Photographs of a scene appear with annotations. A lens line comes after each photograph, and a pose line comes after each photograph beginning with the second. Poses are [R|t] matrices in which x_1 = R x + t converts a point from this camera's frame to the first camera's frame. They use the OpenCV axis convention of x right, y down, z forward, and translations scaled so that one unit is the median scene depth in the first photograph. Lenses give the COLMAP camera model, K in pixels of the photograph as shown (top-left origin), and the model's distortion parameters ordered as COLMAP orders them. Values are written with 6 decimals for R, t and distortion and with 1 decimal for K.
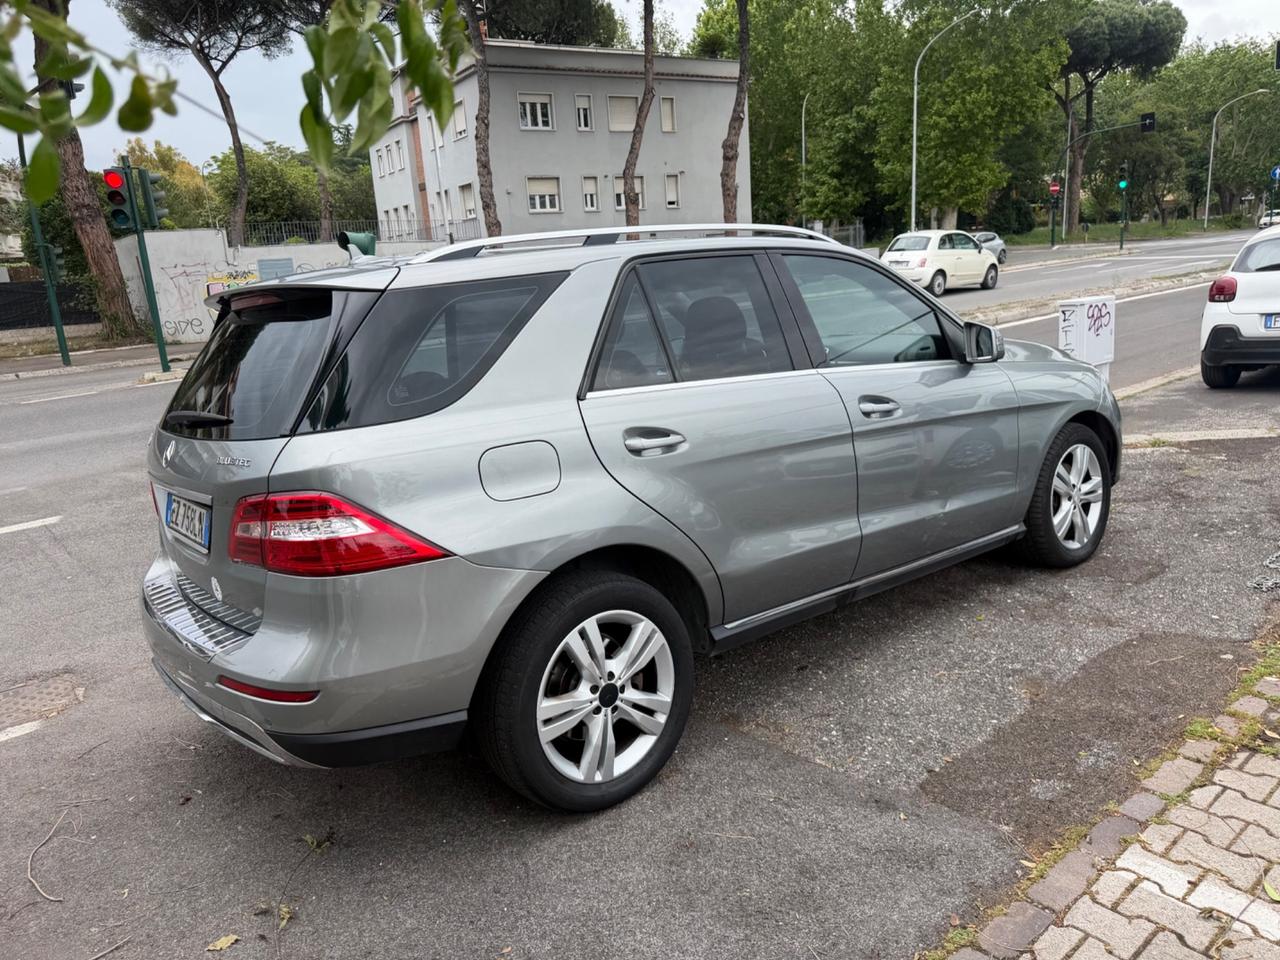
lens RADIAL K [[912.8, 0, 631.1], [0, 912.8, 476.0], [0, 0, 1]] dist [0.029057, -0.036301]
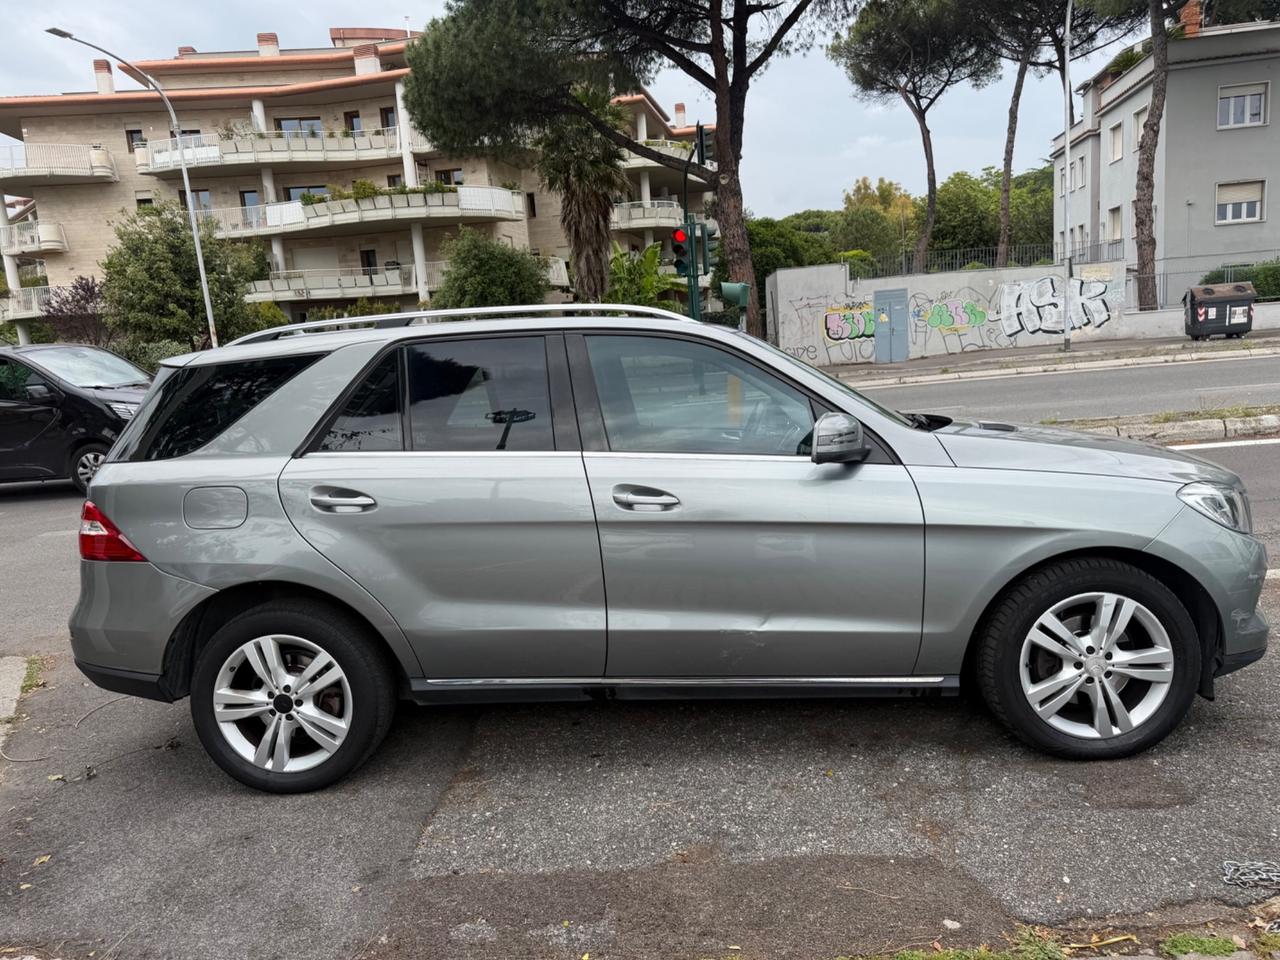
lens RADIAL K [[912.2, 0, 643.0], [0, 912.2, 474.9], [0, 0, 1]] dist [0.038029, -0.043317]
pose [[0.744311, 0.116021, -0.657678, 0.081639], [-0.131467, 0.990979, 0.026034, -0.011504], [0.654765, 0.067086, 0.752849, 0.027884]]
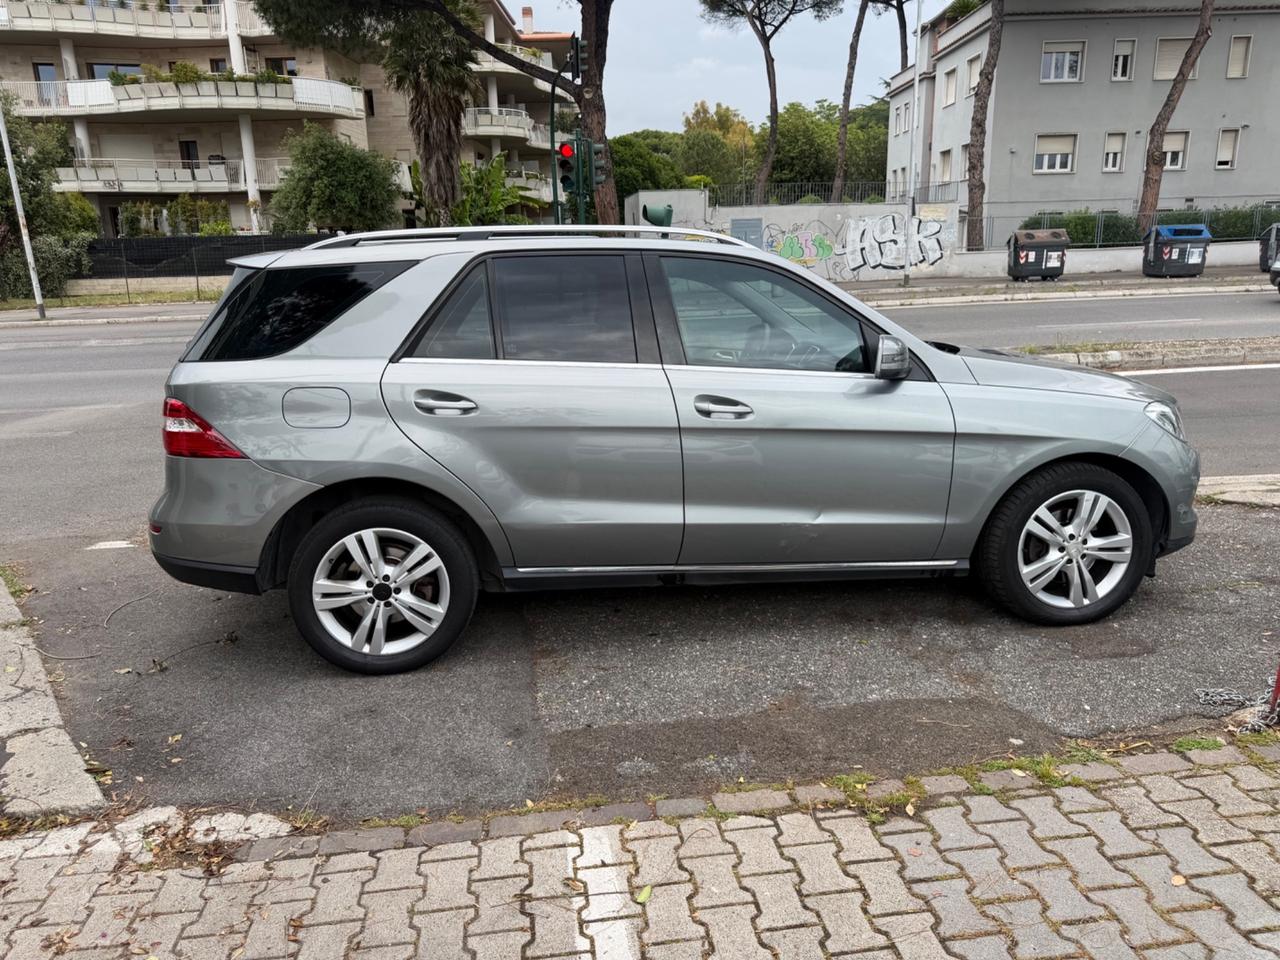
lens RADIAL K [[912.8, 0, 631.1], [0, 912.8, 476.0], [0, 0, 1]] dist [0.029057, -0.036301]
pose [[0.844626, 0.177991, -0.504902, 0.067442], [-0.155578, 0.984017, 0.086632, -0.006737], [0.512252, 0.005380, 0.858819, 0.004498]]
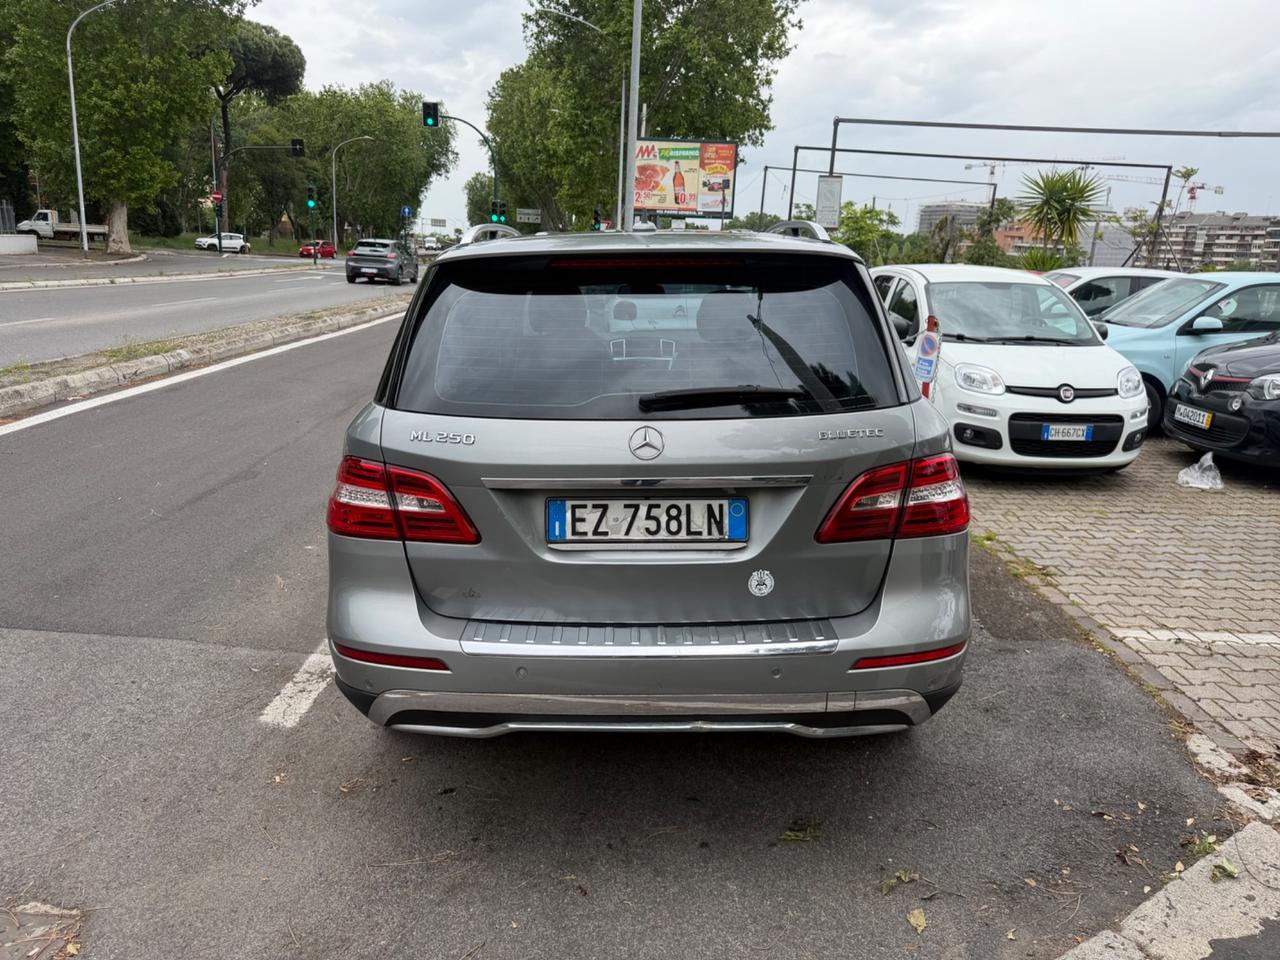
lens RADIAL K [[920.2, 0, 623.4], [0, 920.2, 484.1], [0, 0, 1]] dist [0.009946, -0.006633]
pose [[0.628217, -0.094613, 0.772264, -0.087689], [0.095724, 0.994437, 0.043963, -0.001997], [-0.772127, 0.046305, 0.633779, 0.038185]]
